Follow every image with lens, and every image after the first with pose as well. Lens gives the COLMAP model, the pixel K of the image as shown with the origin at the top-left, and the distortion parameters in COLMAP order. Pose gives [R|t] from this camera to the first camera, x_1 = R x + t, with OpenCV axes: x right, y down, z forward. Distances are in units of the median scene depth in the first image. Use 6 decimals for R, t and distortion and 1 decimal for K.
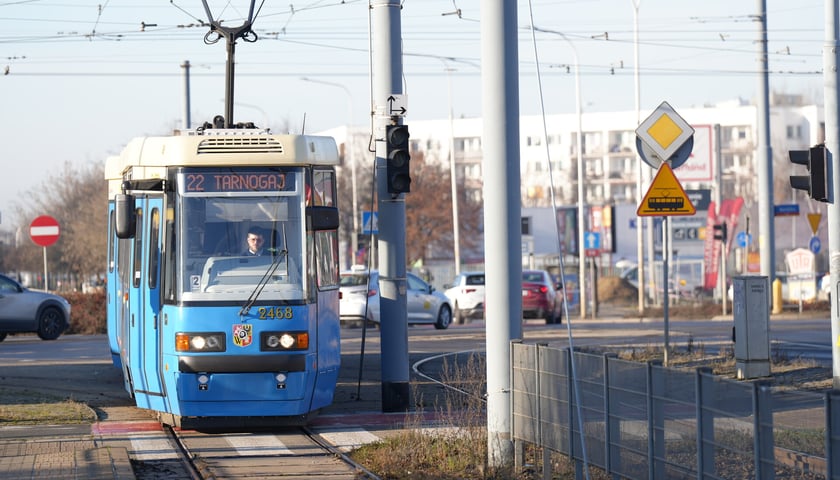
lens RADIAL K [[2497.5, 0, 420.0], [0, 2497.5, 240.0], [0, 0, 1]] dist [-0.091788, -1.497857]
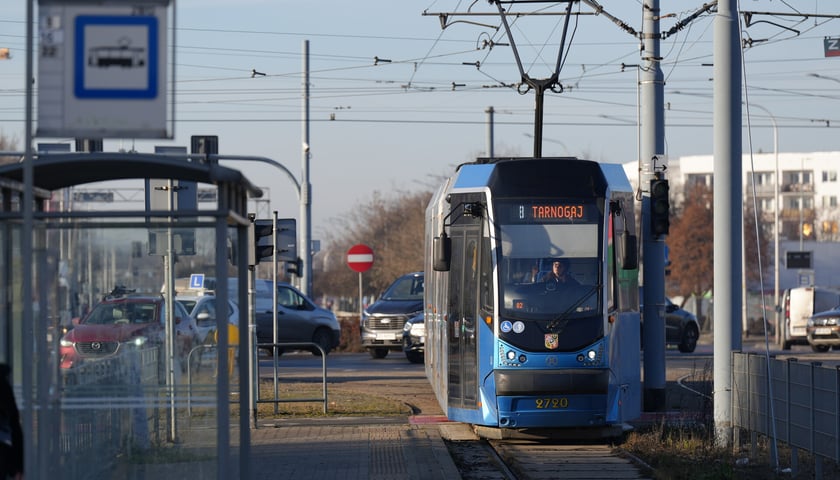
lens RADIAL K [[2497.5, 0, 420.0], [0, 2497.5, 240.0], [0, 0, 1]] dist [-0.091788, -1.497857]
pose [[0.992548, 0.015585, -0.120856, 0.012888], [-0.016979, 0.999801, -0.010515, -0.000681], [0.120668, 0.012489, 0.992614, -0.133288]]
